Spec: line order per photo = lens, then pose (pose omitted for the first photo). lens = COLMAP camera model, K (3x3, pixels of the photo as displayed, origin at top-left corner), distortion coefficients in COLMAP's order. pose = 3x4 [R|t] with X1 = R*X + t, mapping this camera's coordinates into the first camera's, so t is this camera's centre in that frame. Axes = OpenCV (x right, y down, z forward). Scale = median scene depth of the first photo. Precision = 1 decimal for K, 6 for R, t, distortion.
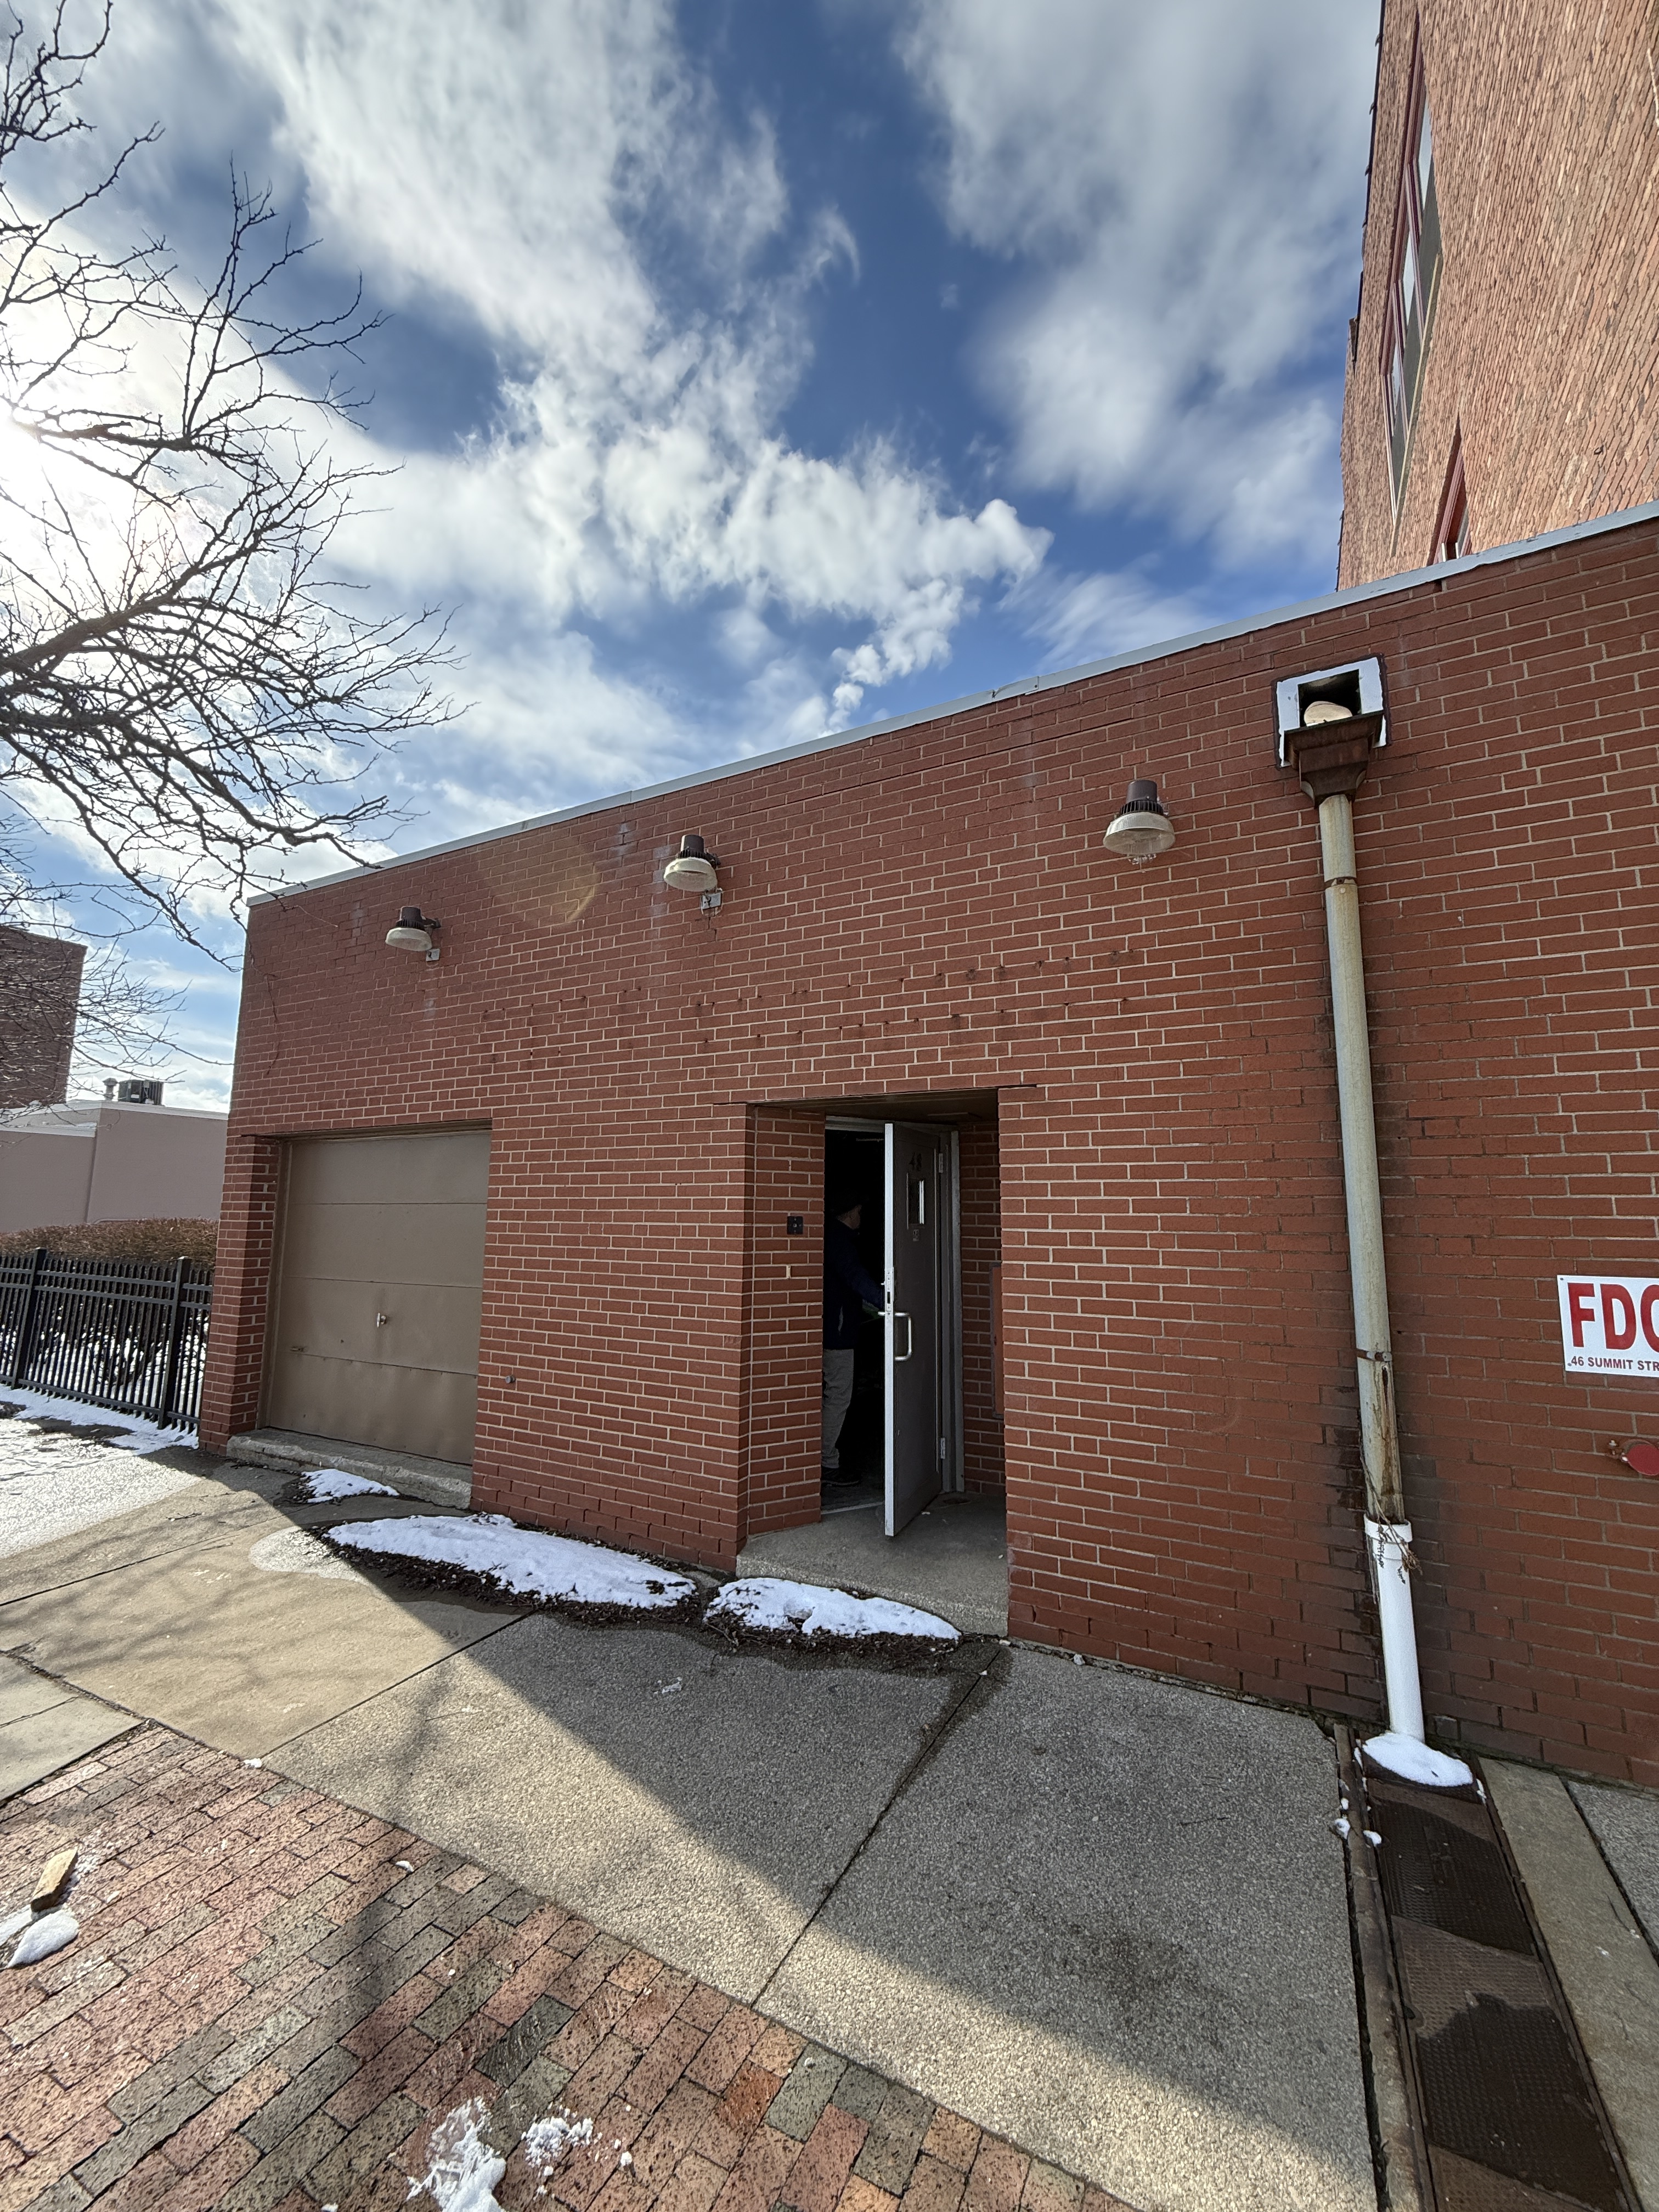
lens RADIAL K [[902.5, 0, 829.5], [0, 902.5, 1106.0], [0, 0, 1]] dist [0.008750, 0.000125]
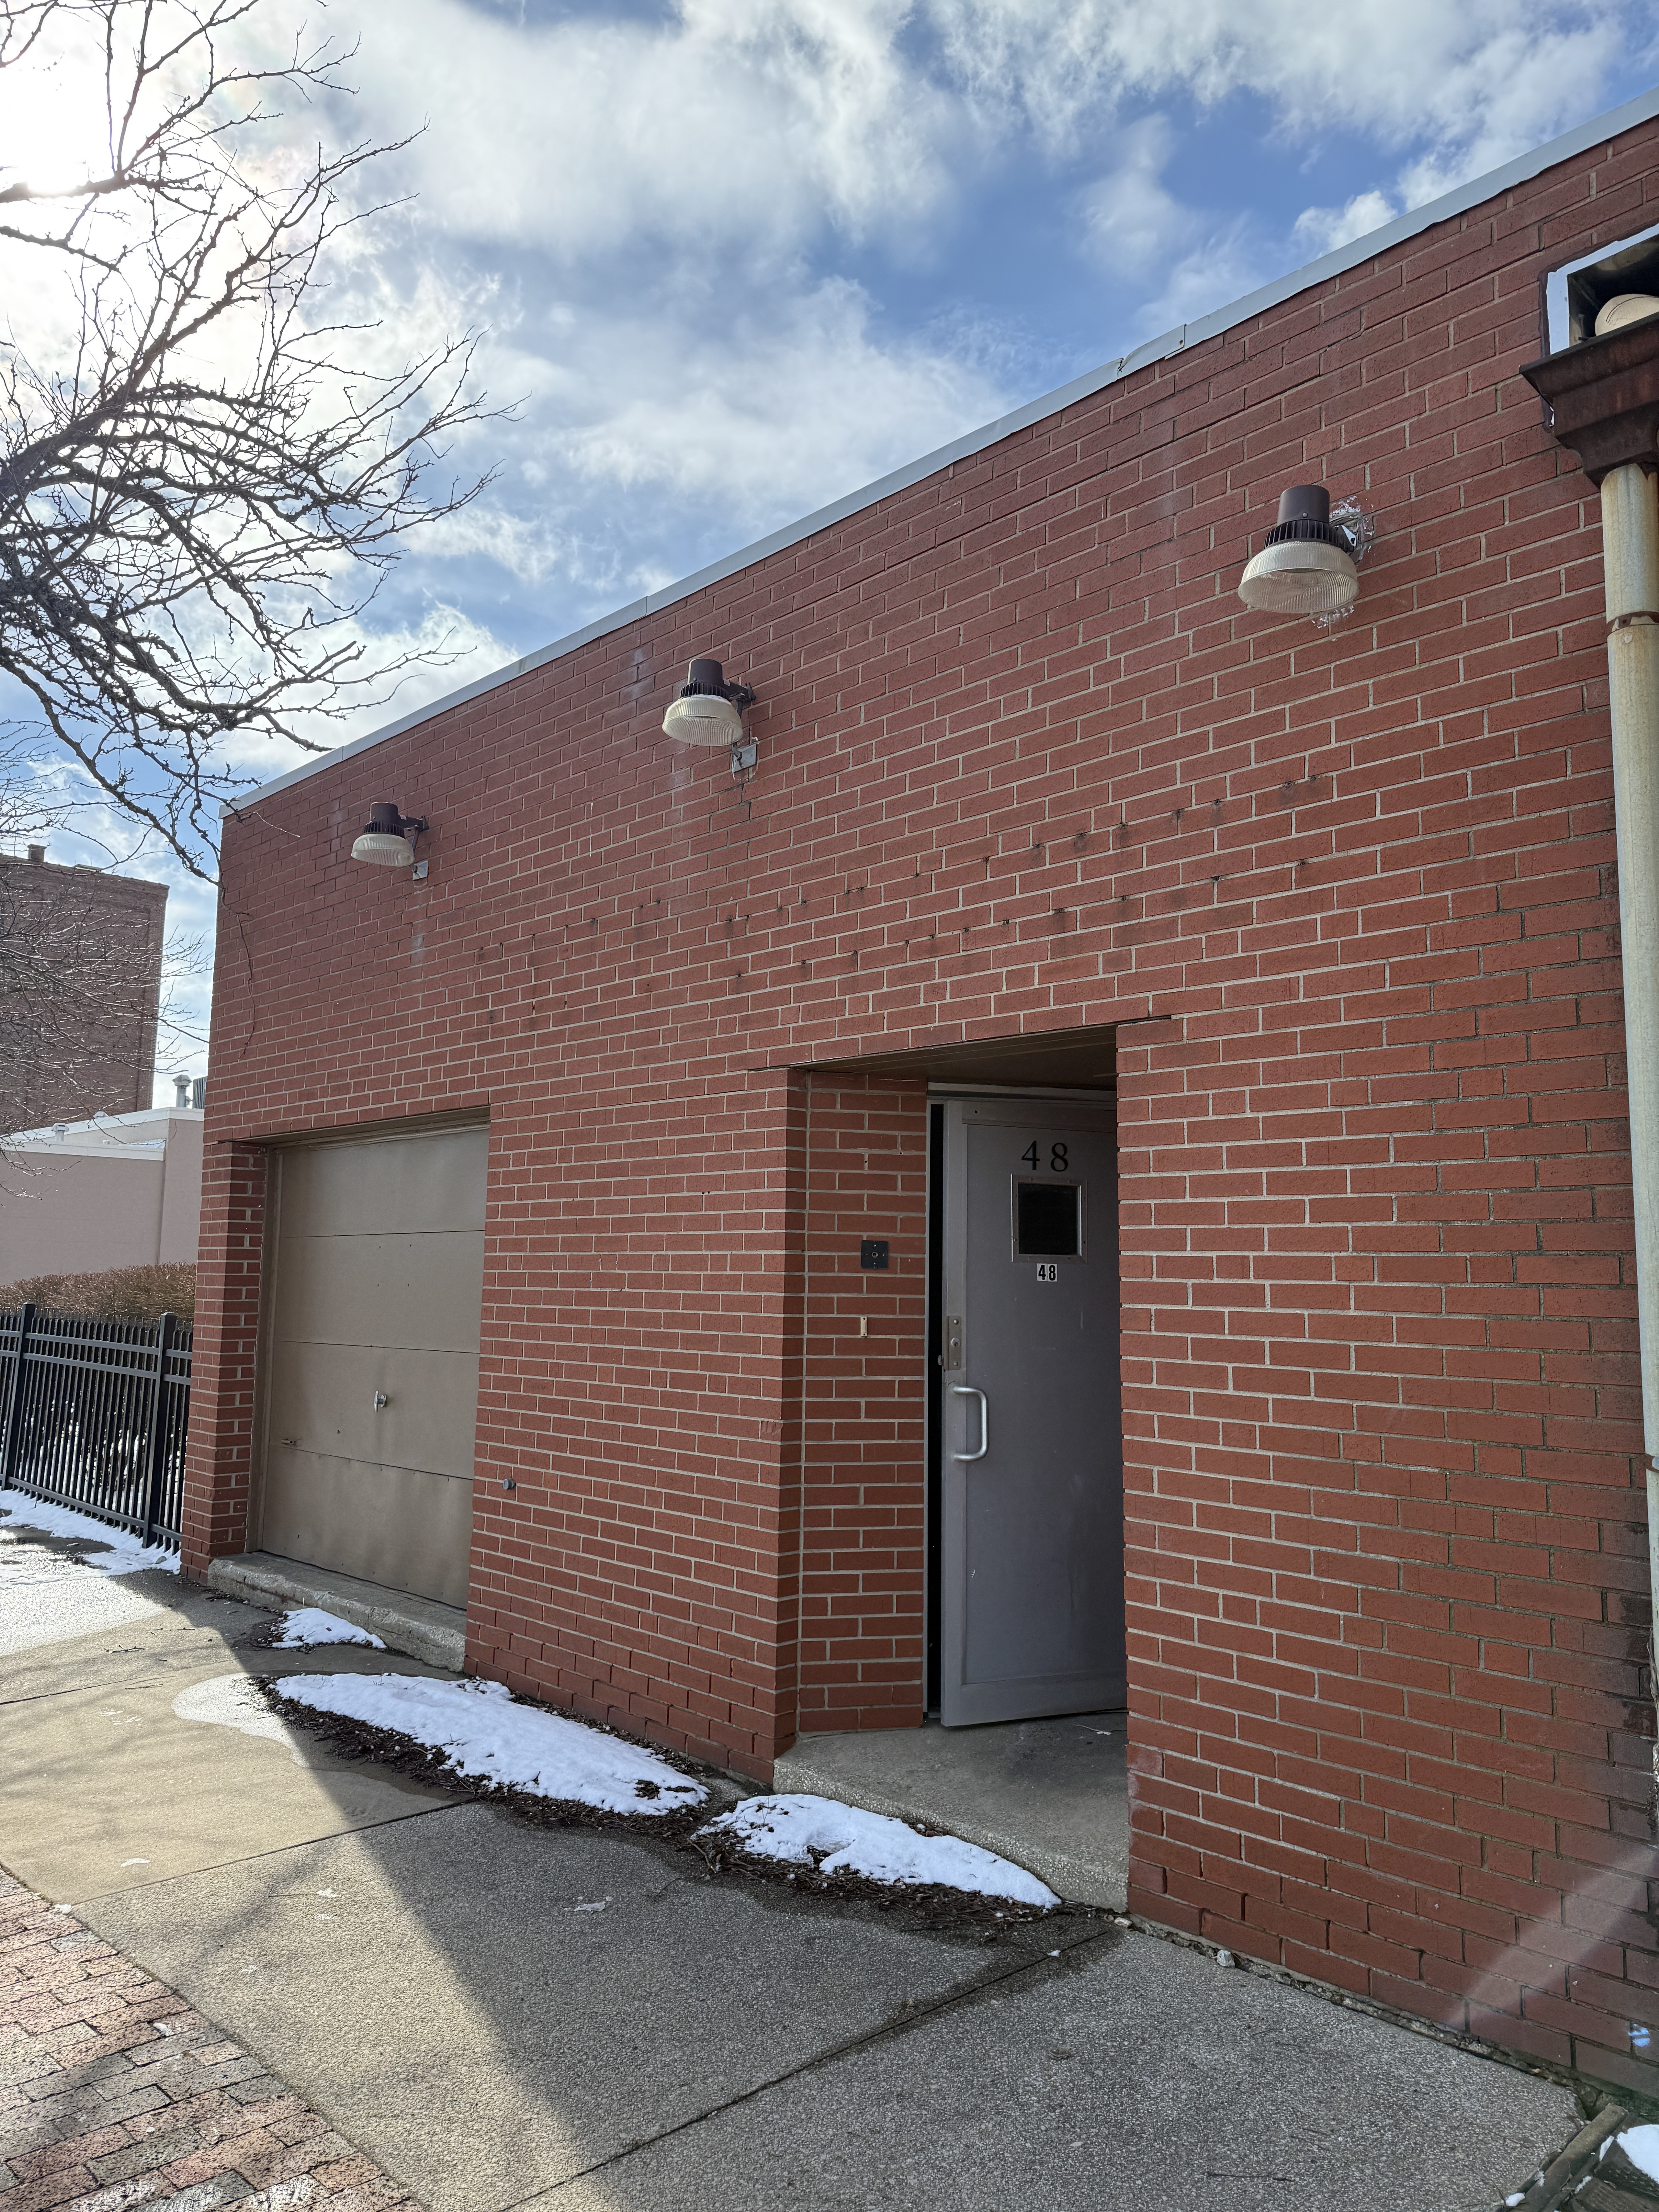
lens RADIAL K [[1621.7, 0, 829.5], [0, 1621.7, 1106.0], [0, 0, 1]] dist [0.051319, -0.045503]
pose [[0.946655, -0.032321, -0.320625, 0.347606], [0.036290, 0.999321, 0.006410, 0.021424], [0.320200, -0.017704, 0.947185, -0.100707]]
